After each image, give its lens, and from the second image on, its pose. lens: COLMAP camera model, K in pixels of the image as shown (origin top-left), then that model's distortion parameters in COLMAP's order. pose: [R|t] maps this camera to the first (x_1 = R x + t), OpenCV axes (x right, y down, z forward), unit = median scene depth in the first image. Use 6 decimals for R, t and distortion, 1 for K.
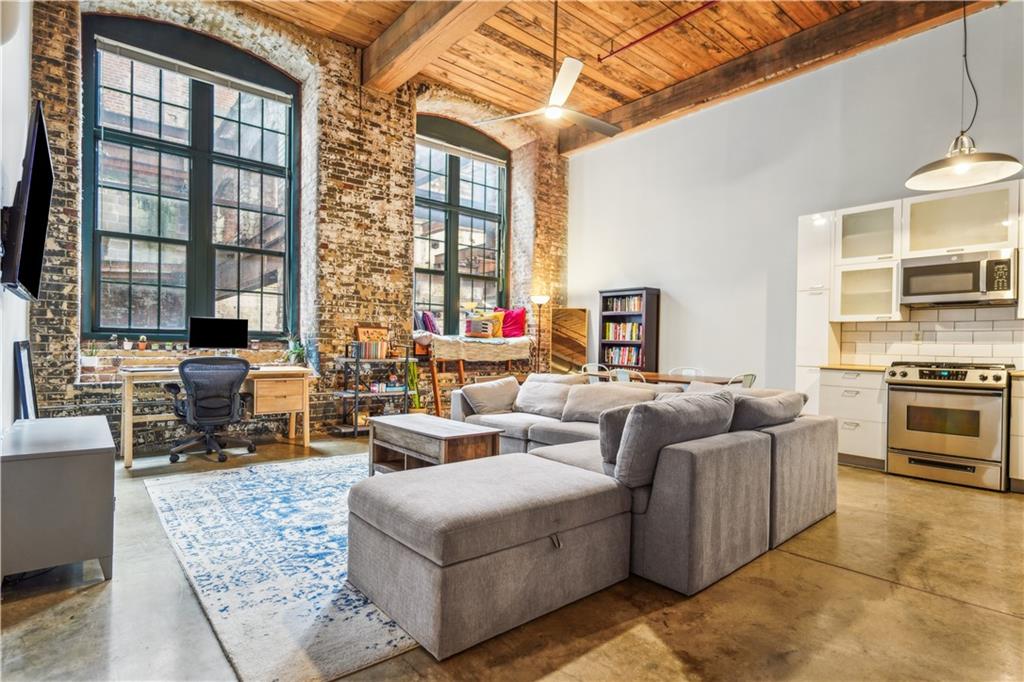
lens RADIAL K [[523.7, 0, 513.9], [0, 523.7, 348.6], [0, 0, 1]] dist [0.010781, -0.007004]
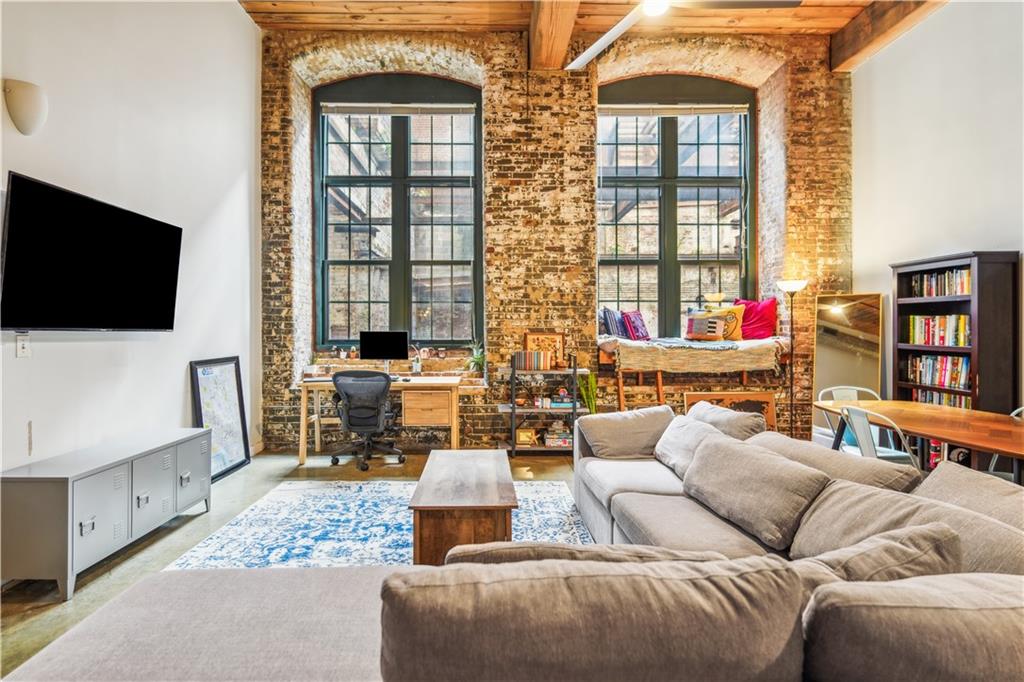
lens RADIAL K [[505.9, 0, 498.4], [0, 505.9, 330.6], [0, 0, 1]] dist [0.006436, -0.003862]
pose [[0.774821, -0.018123, -0.631921, 0.252152], [0.010150, 0.999817, -0.016229, -0.037822], [0.632099, 0.006160, 0.774863, 0.329175]]
